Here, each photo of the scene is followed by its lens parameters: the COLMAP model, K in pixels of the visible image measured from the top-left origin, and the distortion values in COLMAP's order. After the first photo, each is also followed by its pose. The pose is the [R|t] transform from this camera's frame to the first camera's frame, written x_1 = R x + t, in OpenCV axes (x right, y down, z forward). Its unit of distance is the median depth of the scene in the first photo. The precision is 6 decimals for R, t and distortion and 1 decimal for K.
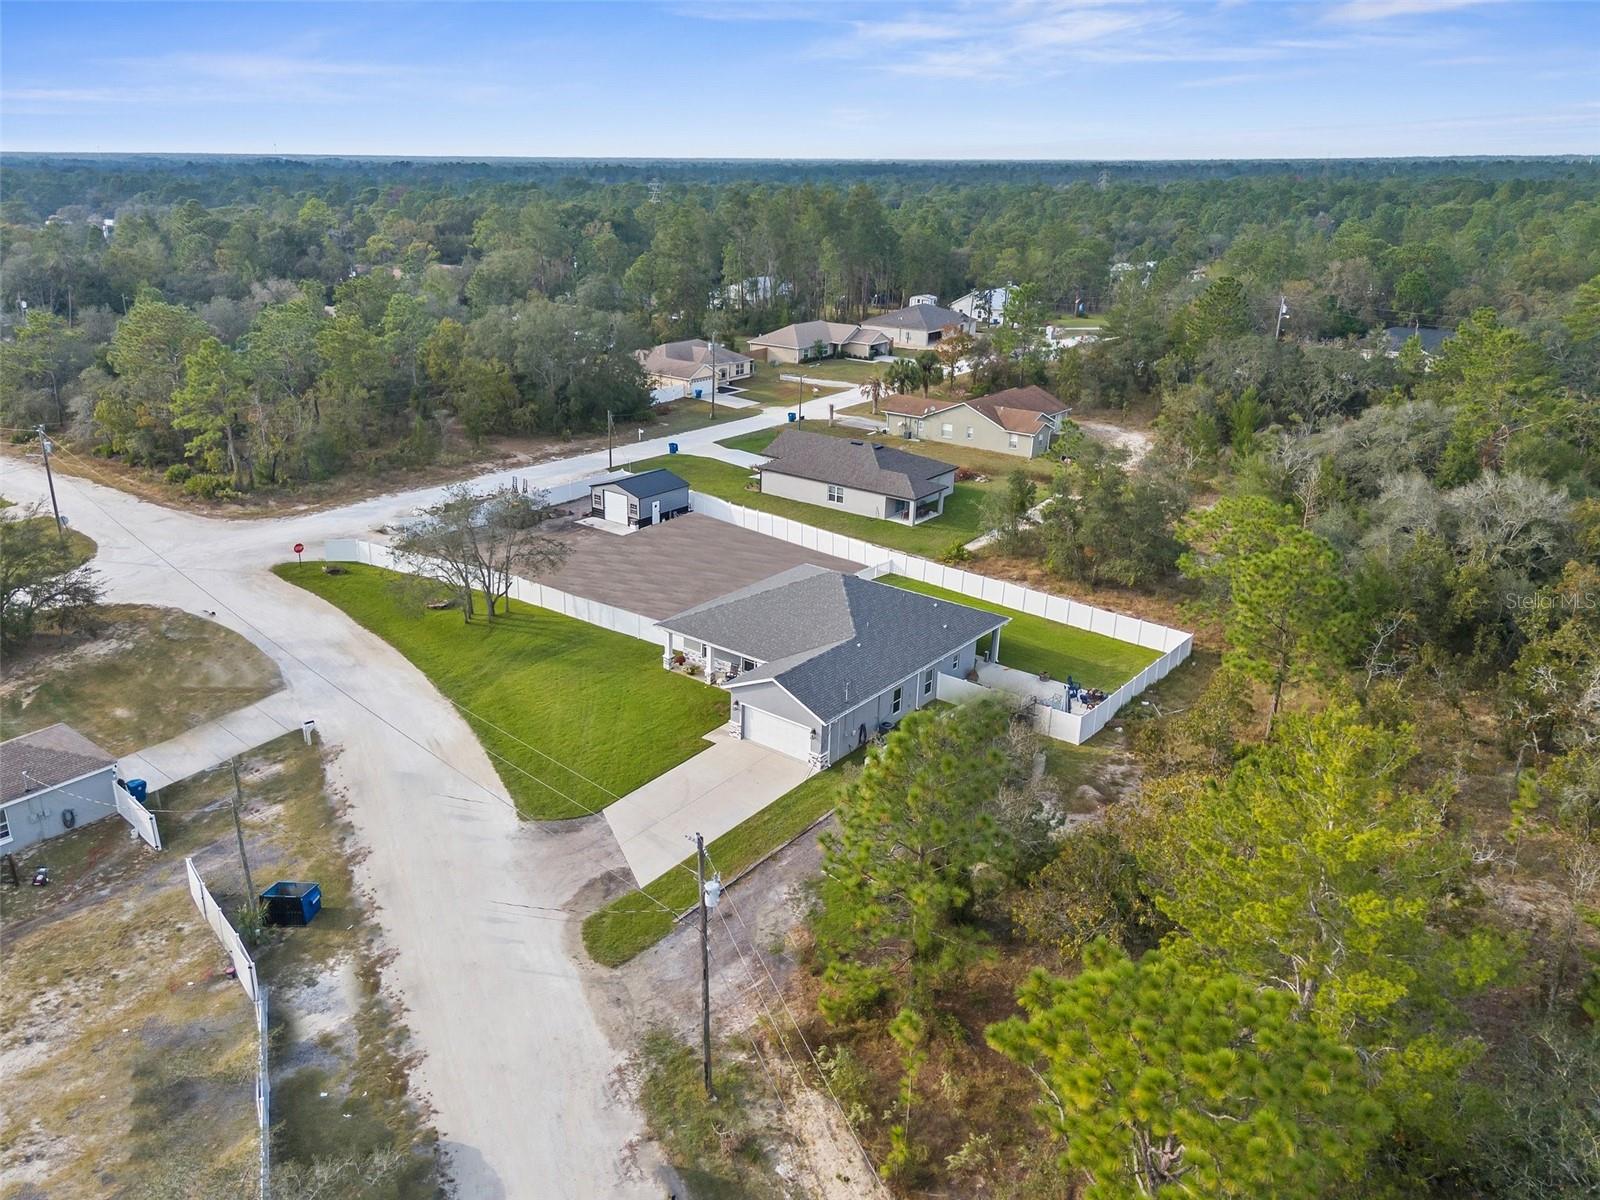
lens RADIAL K [[1205.9, 0, 754.2], [0, 1205.9, 550.1], [0, 0, 1]] dist [0.032088, -0.007707]
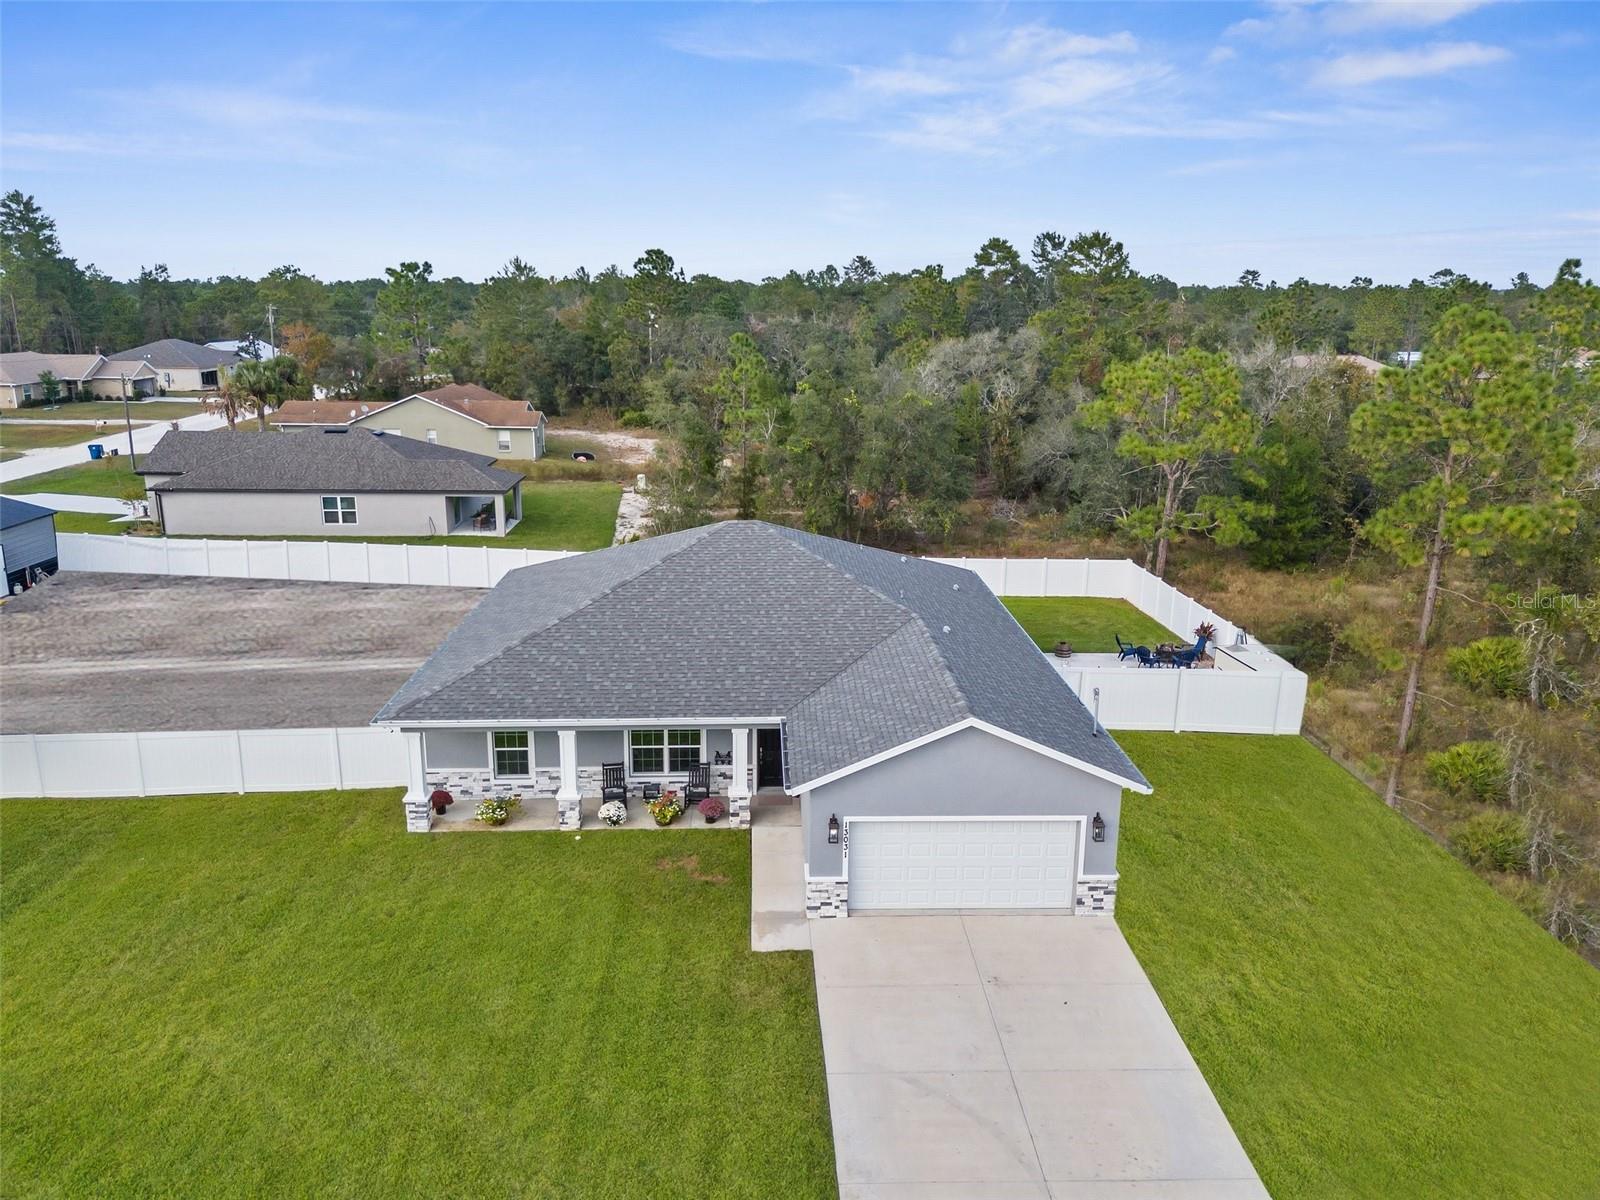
lens RADIAL K [[1175.3, 0, 800.0], [0, 1175.3, 600.0], [0, 0, 1]] dist [0.051880, -0.005184]
pose [[0.739440, -0.163124, 0.653161, -0.153818], [0.202516, 0.979160, 0.015274, 0.033283], [-0.642040, 0.120981, 0.757065, 0.453582]]
